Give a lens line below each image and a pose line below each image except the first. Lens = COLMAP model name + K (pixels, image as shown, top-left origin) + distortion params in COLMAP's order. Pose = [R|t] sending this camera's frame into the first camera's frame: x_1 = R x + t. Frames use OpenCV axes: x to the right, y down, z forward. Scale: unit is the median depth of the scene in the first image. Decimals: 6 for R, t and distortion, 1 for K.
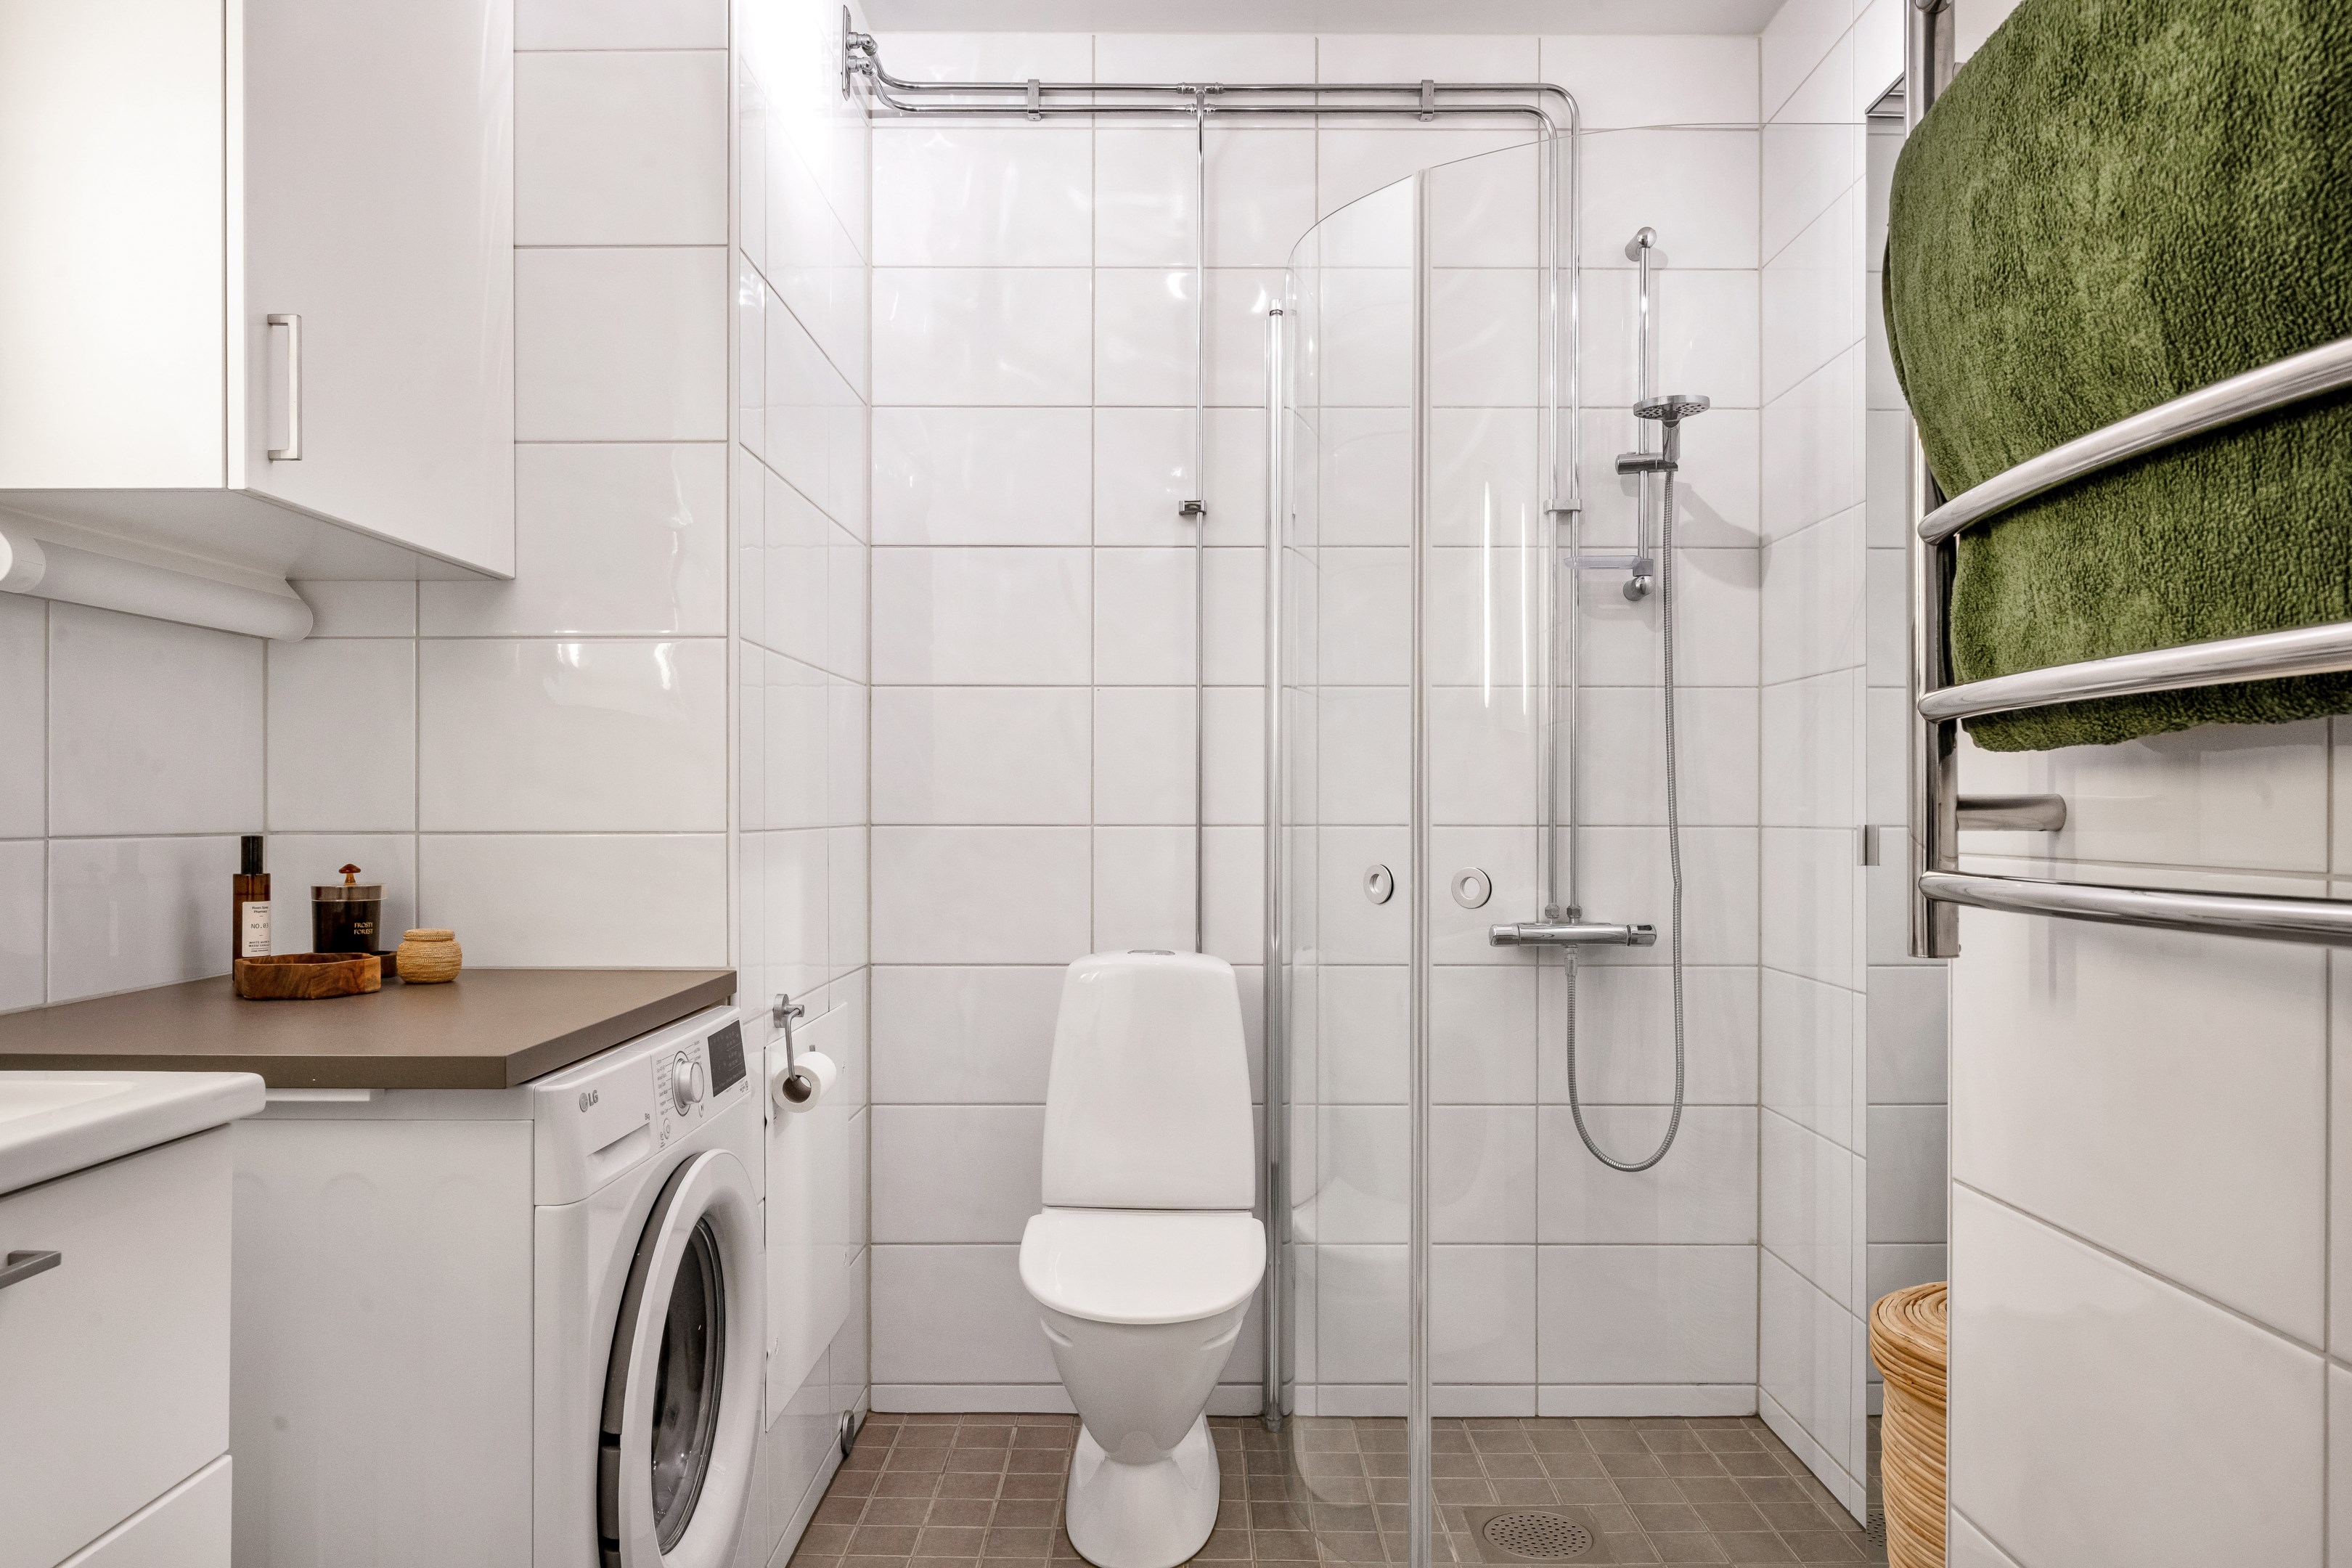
lens RADIAL K [[1624.3, 0, 1166.1], [0, 1624.3, 830.2], [0, 0, 1]] dist [0.000814, -0.000001]
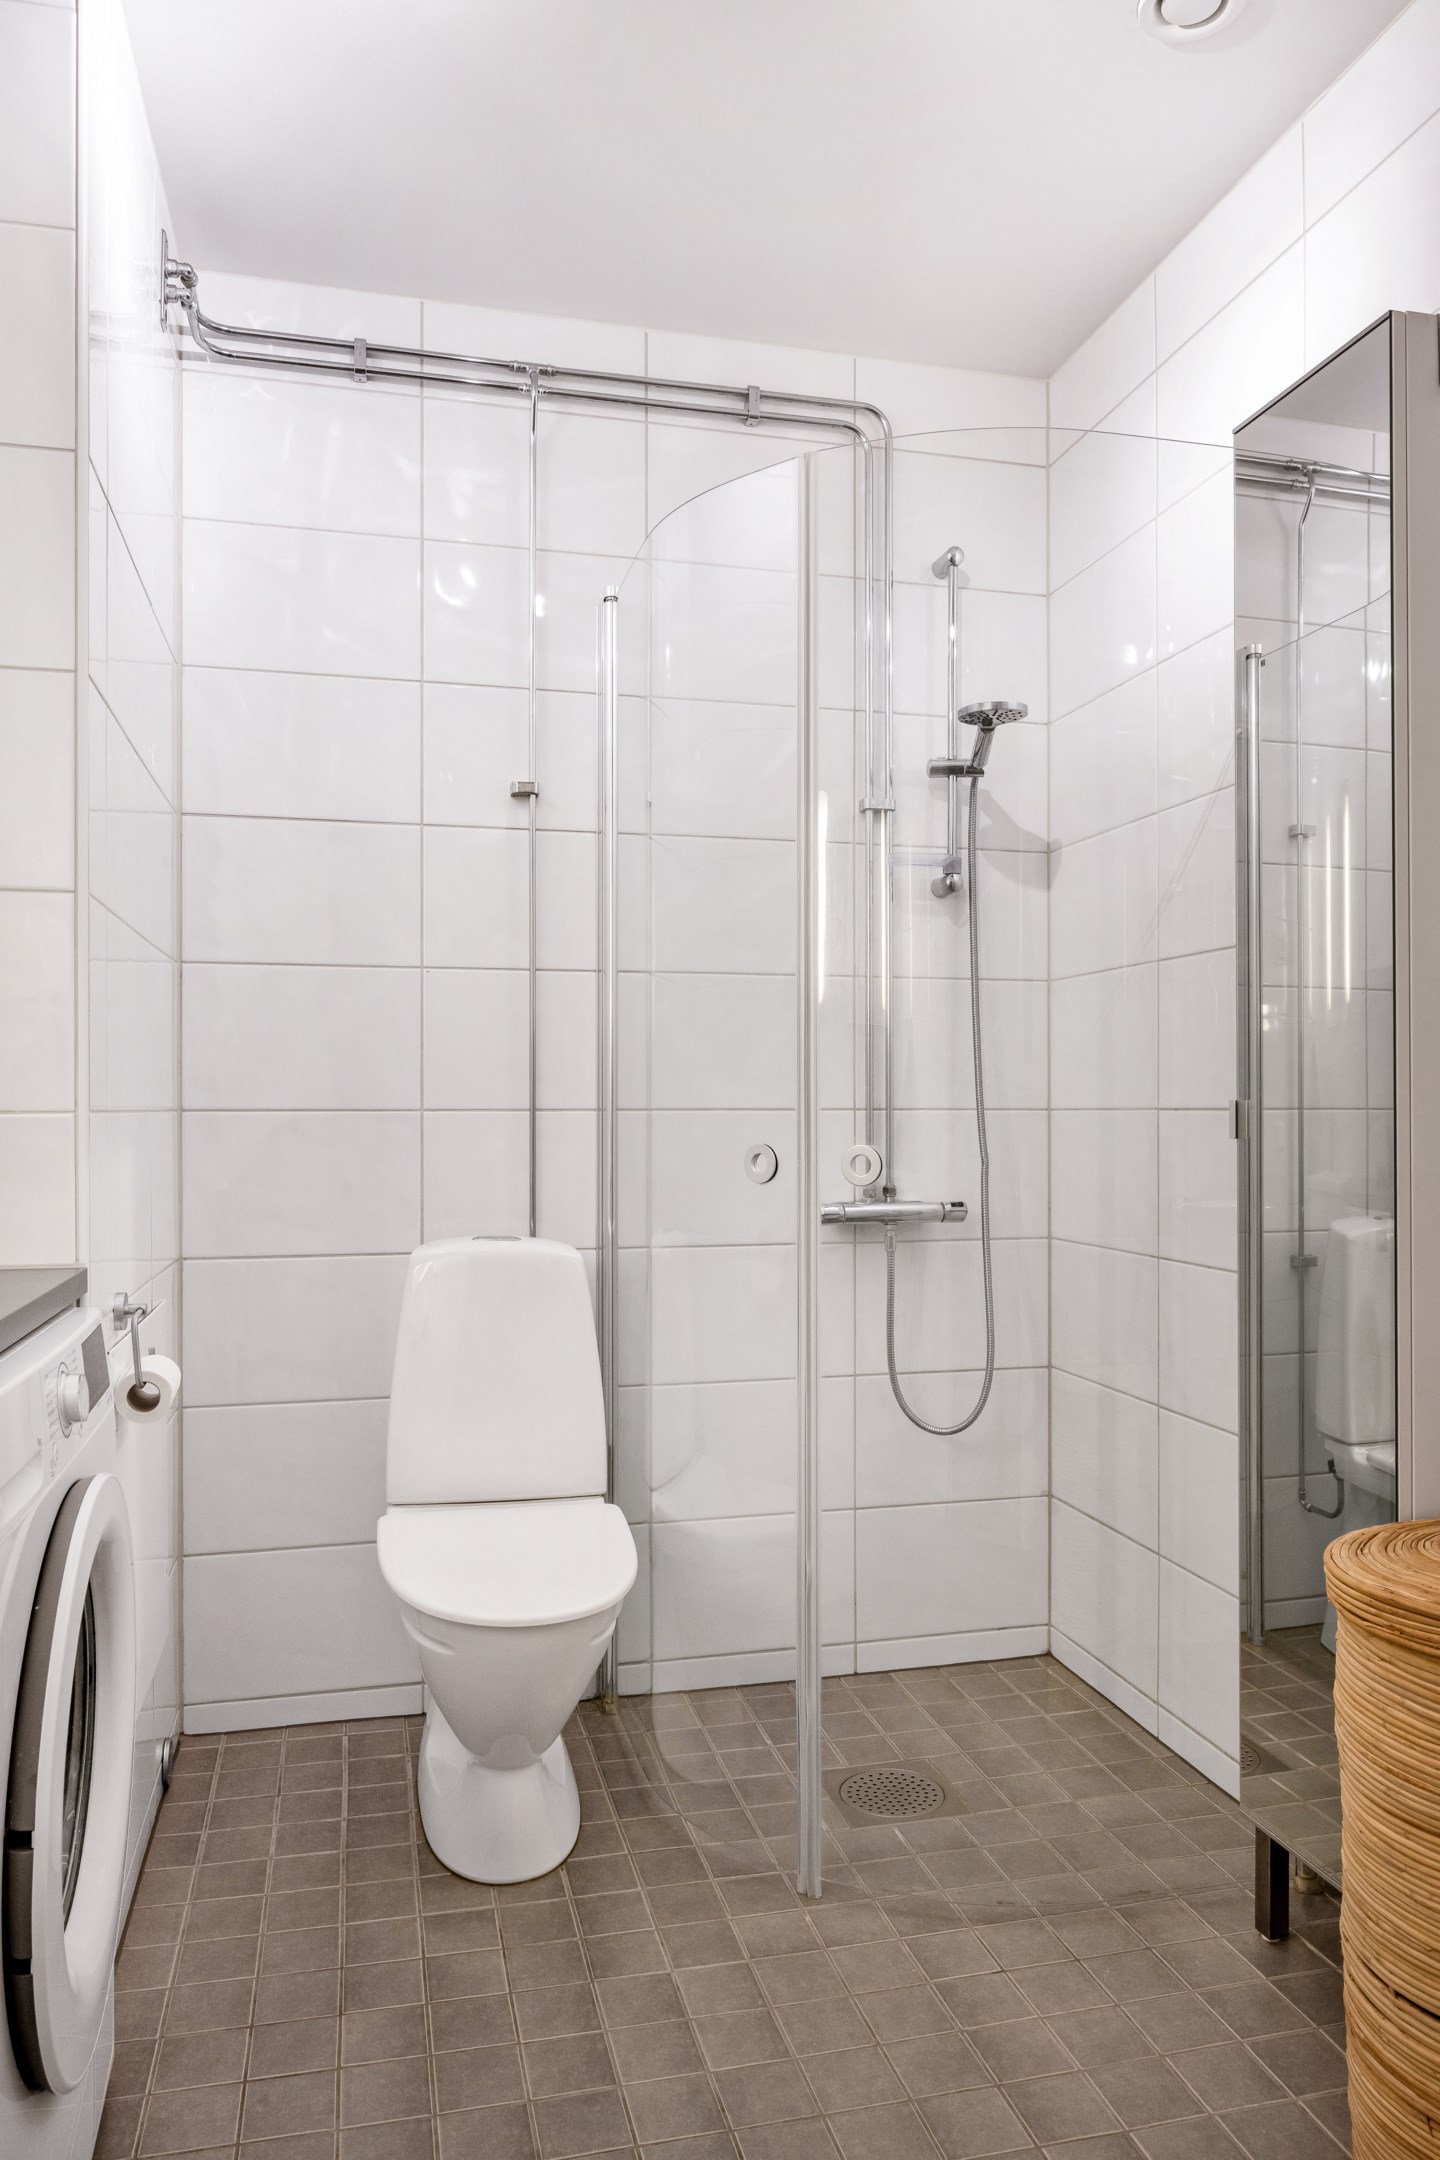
lens RADIAL K [[1491.7, 0, 725.7], [0, 1491.7, 1120.5], [0, 0, 1]] dist [0.000814, -0.000001]
pose [[0.970476, -0.004387, 0.241158, -0.086712], [0.005520, 0.999977, -0.004025, 0.008062], [-0.241134, 0.005237, 0.970478, 0.087951]]
